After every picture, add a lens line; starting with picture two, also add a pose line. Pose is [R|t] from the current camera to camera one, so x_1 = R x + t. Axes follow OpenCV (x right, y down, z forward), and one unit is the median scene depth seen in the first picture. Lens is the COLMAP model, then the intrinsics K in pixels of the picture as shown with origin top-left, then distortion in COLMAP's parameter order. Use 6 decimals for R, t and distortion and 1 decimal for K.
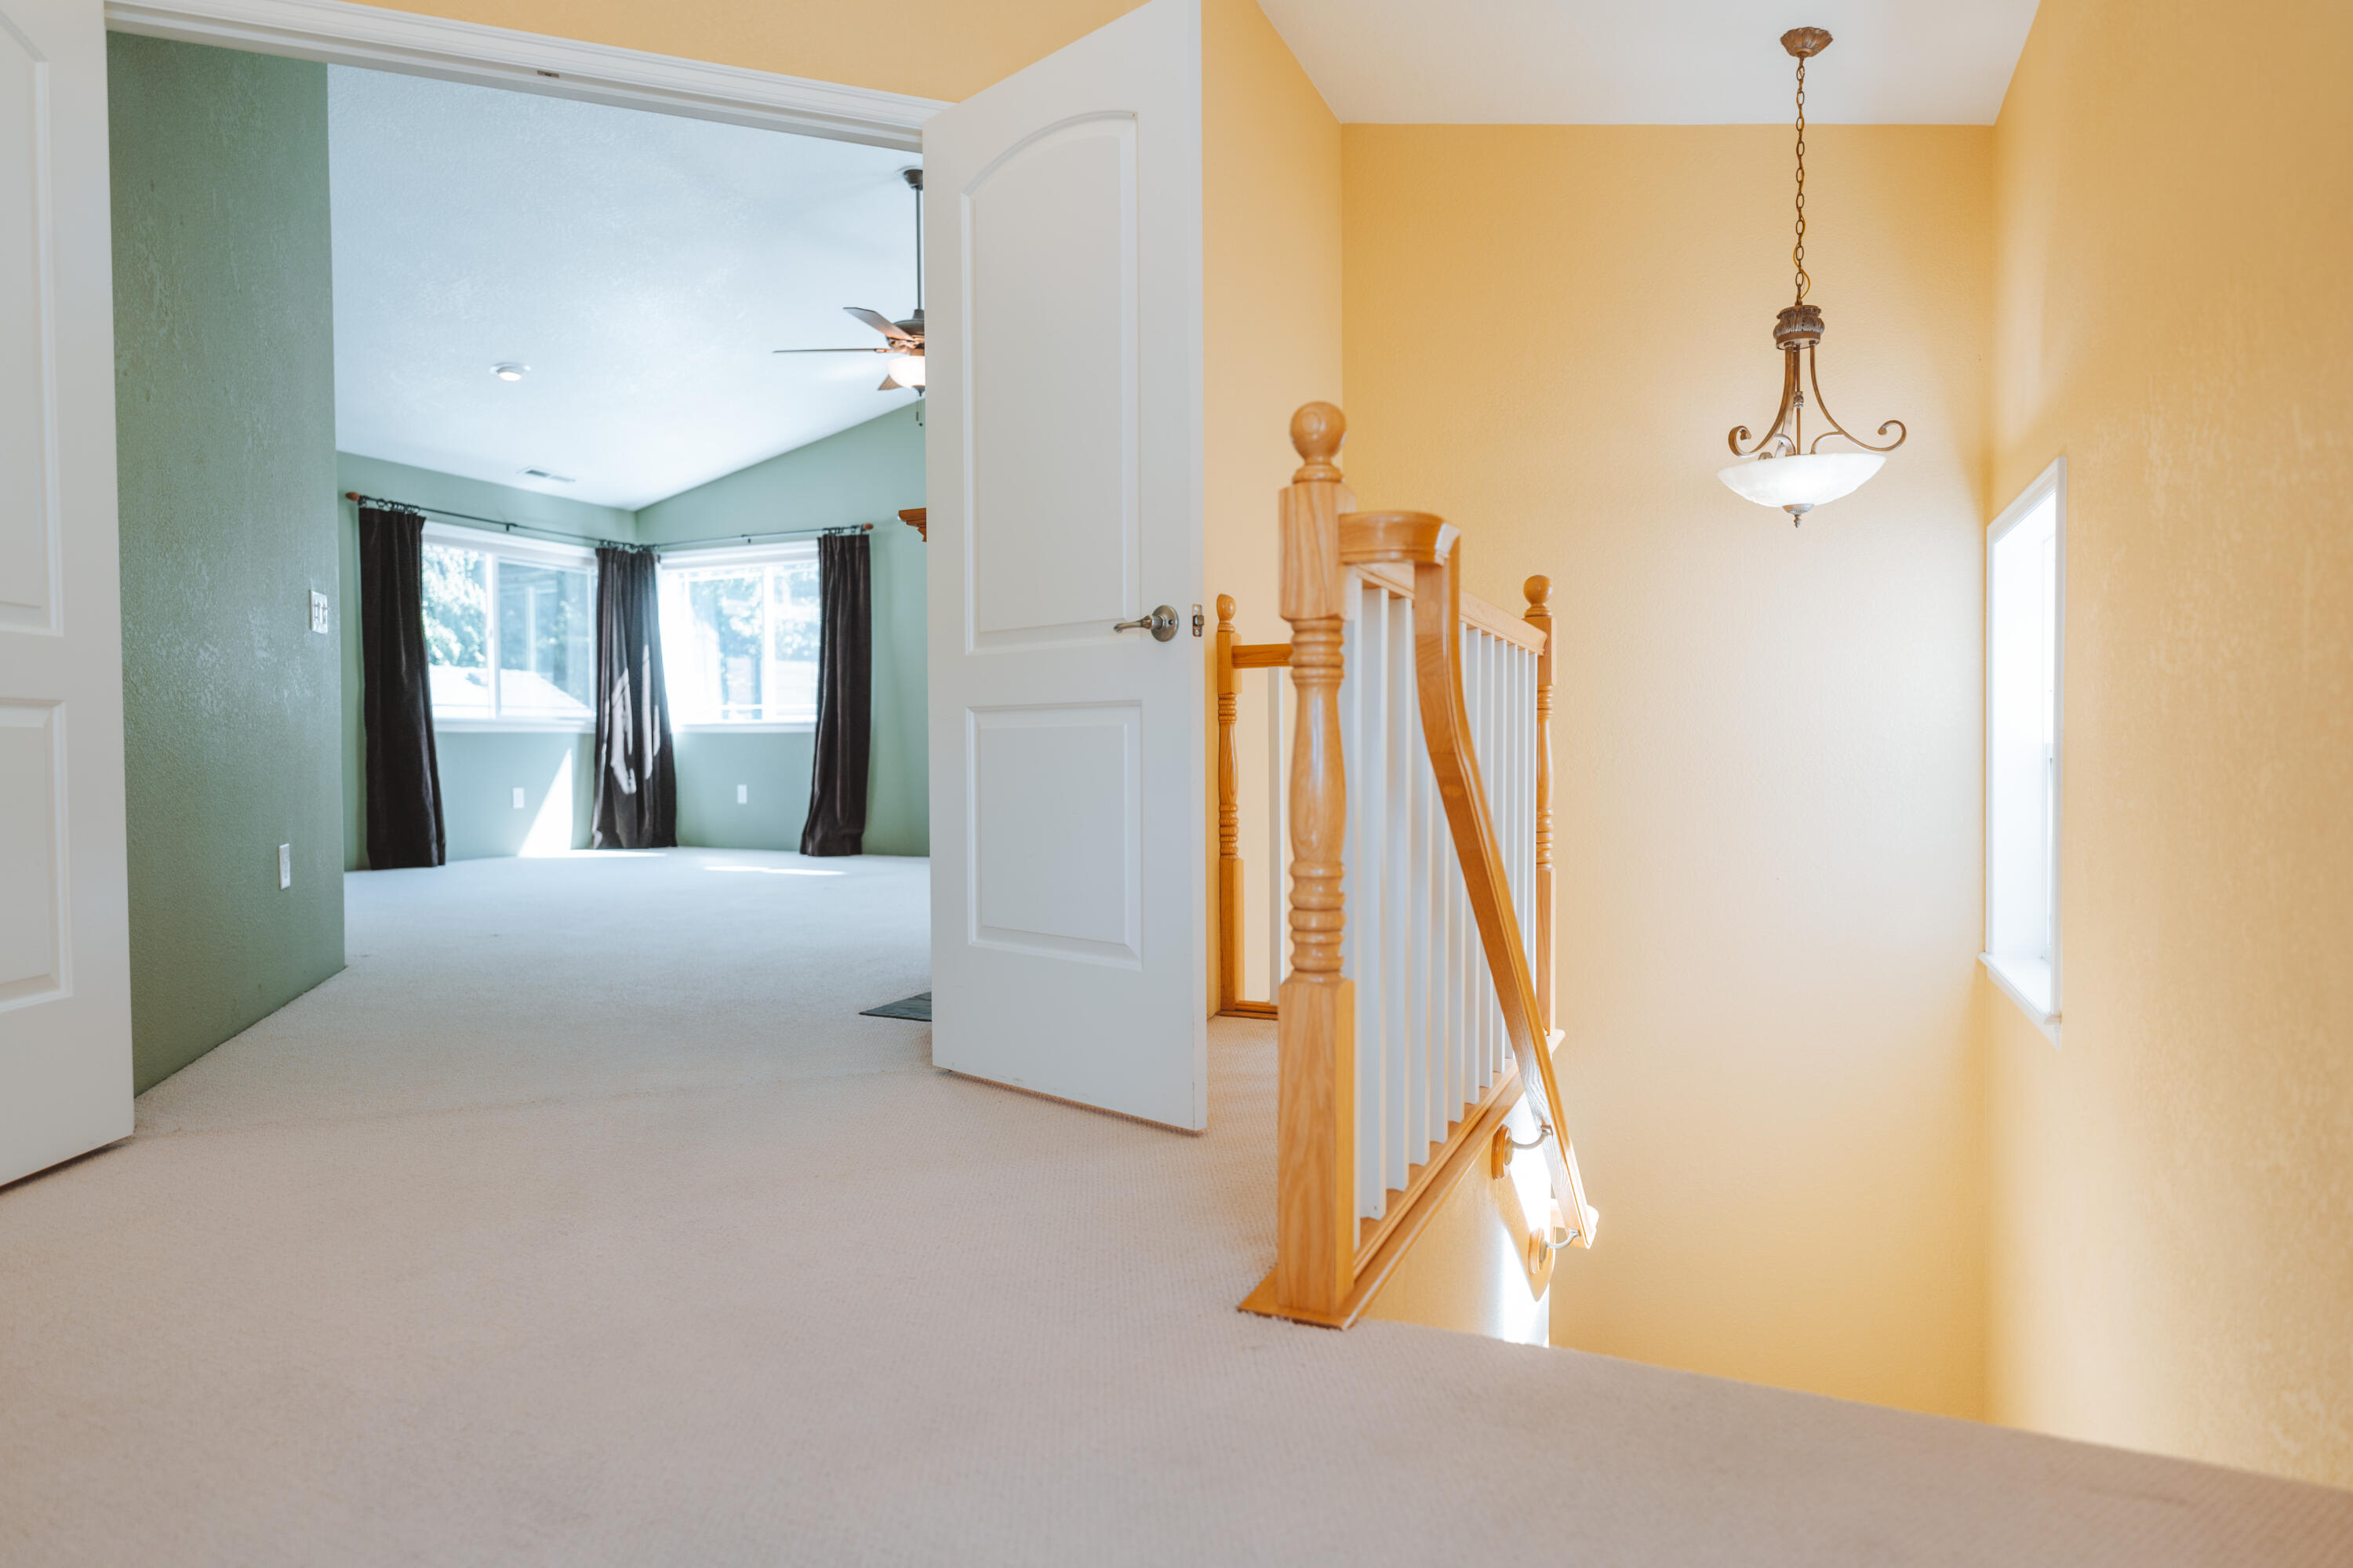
lens RADIAL K [[1309.2, 0, 1178.5], [0, 1309.2, 785.7], [0, 0, 1]] dist [-0.008336, 0.005963]
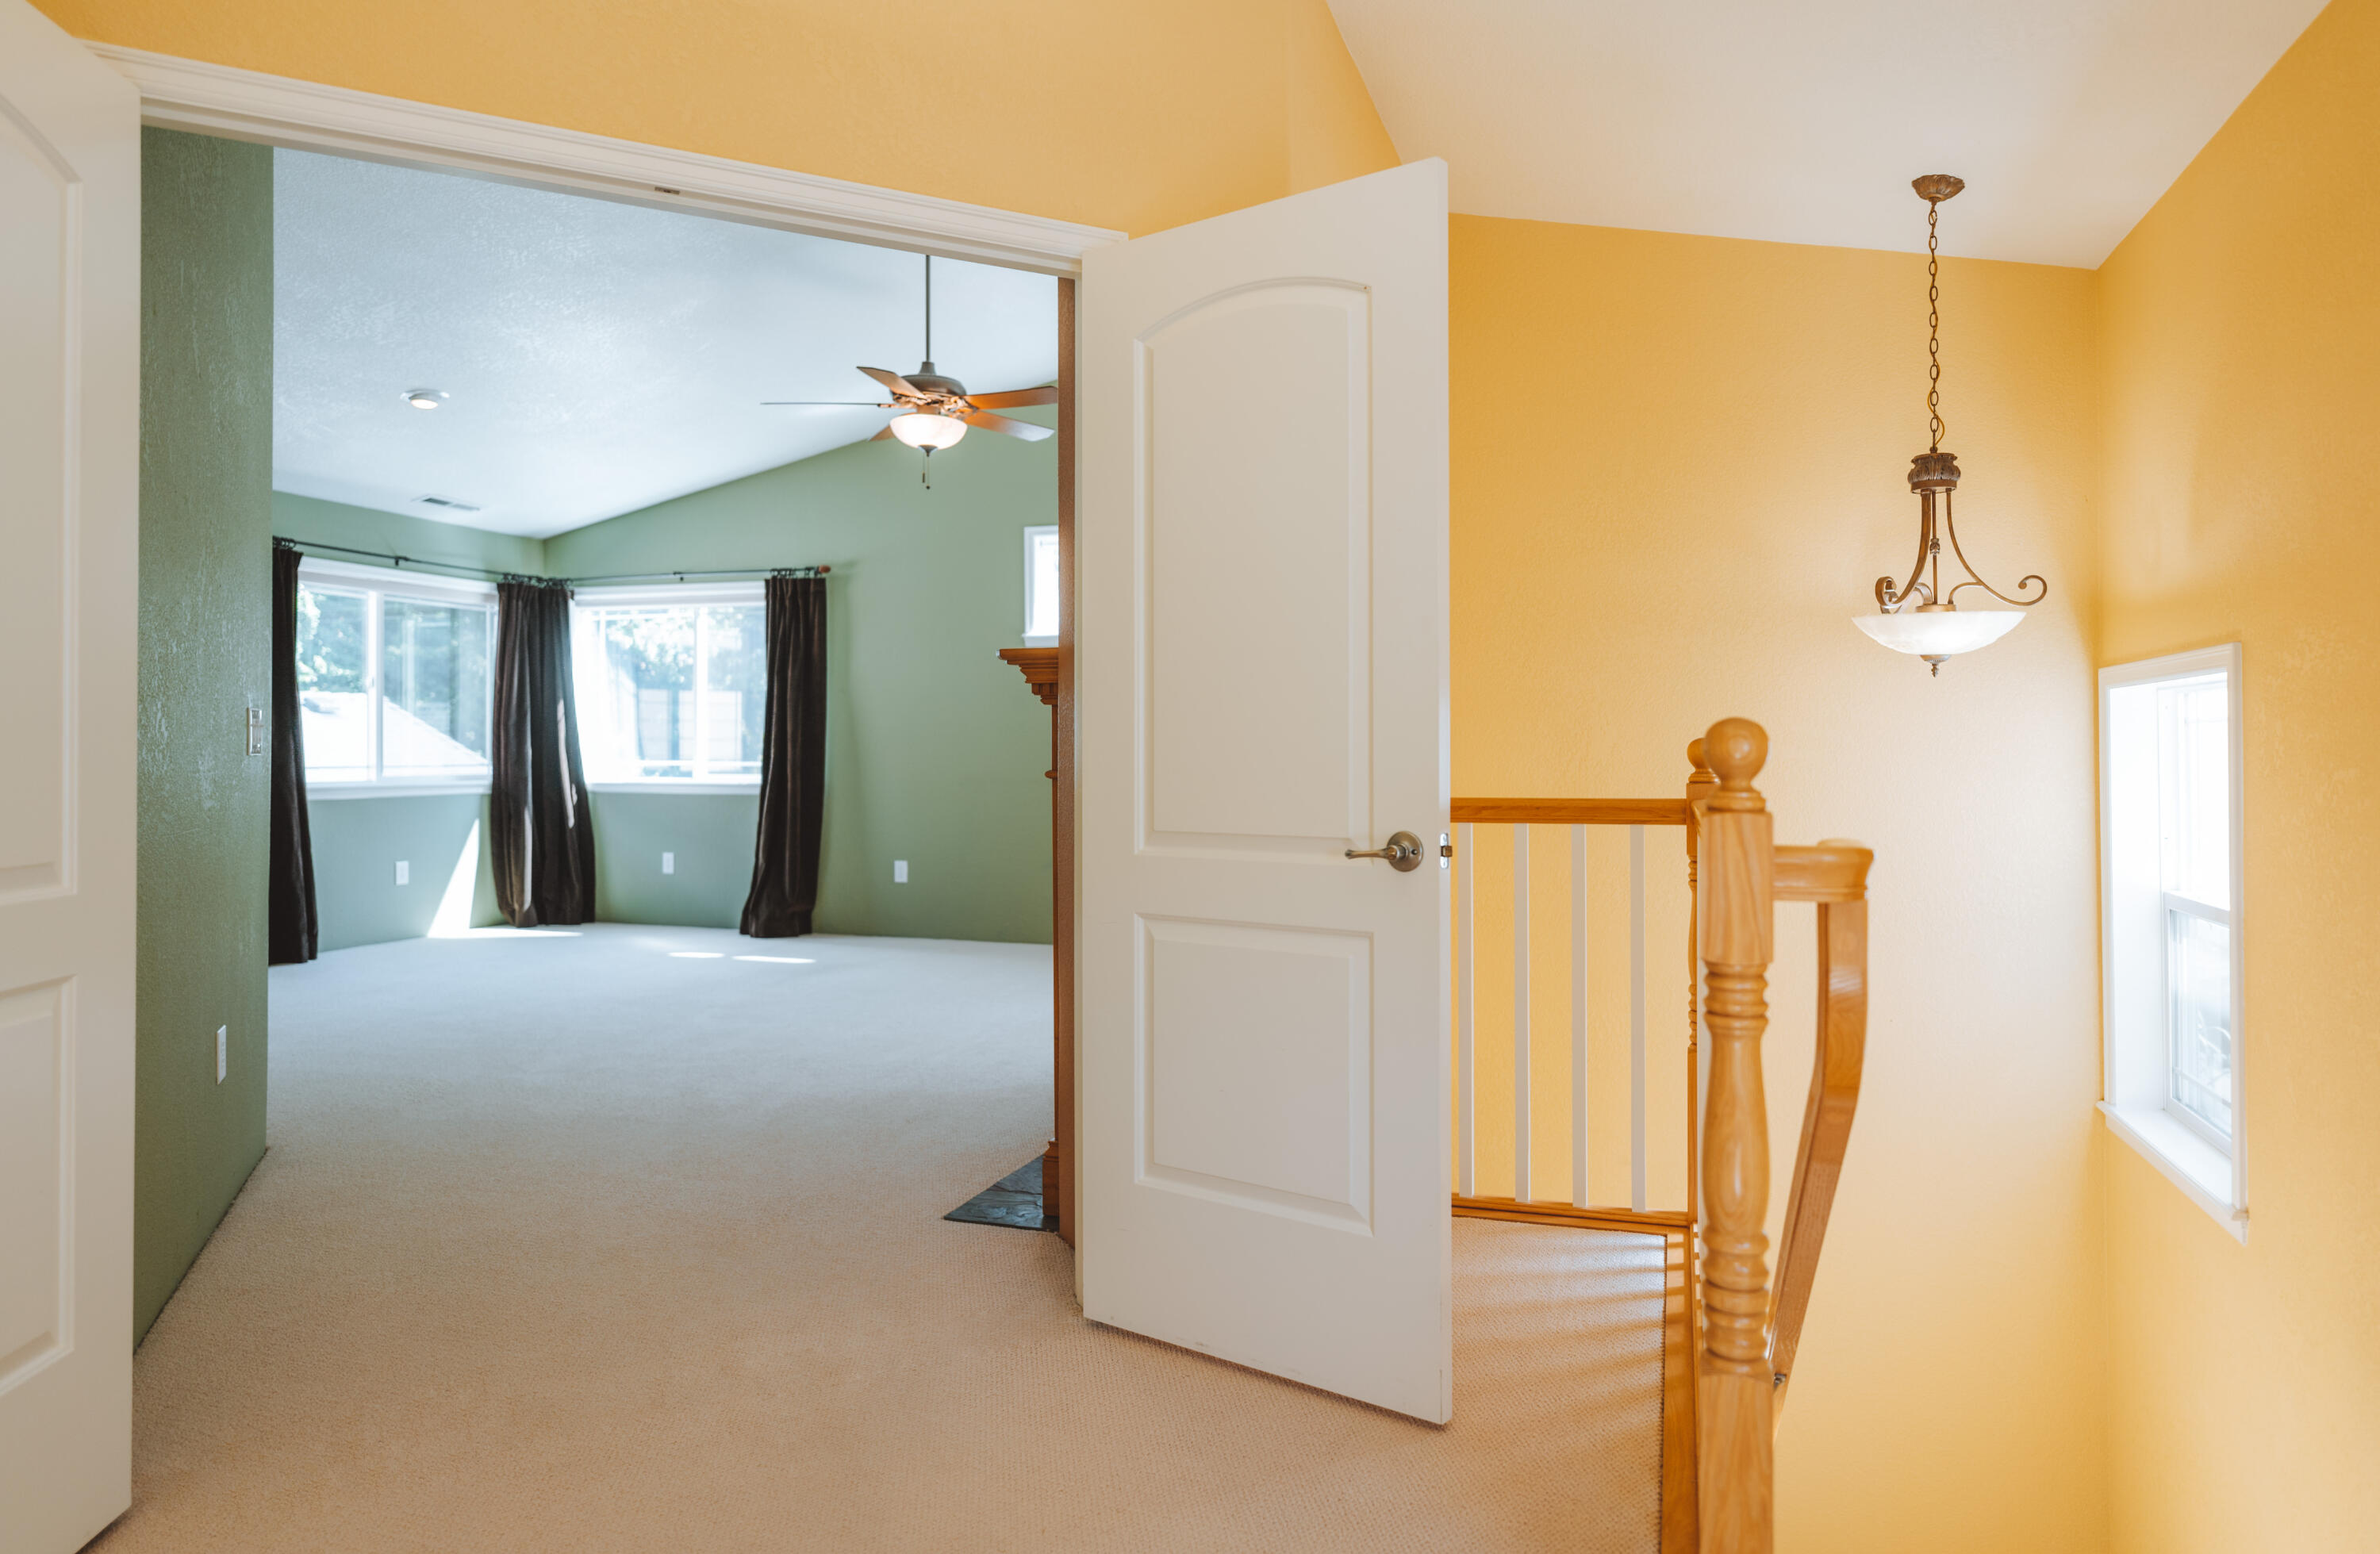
lens RADIAL K [[1377.1, 0, 1197.2], [0, 1377.1, 701.3], [0, 0, 1]] dist [-0.007063, 0.003958]
pose [[0.991712, 0.005505, 0.128359, -0.202137], [-0.000926, 0.999362, -0.035704, -0.142590], [-0.128474, 0.035290, 0.991085, 0.057314]]
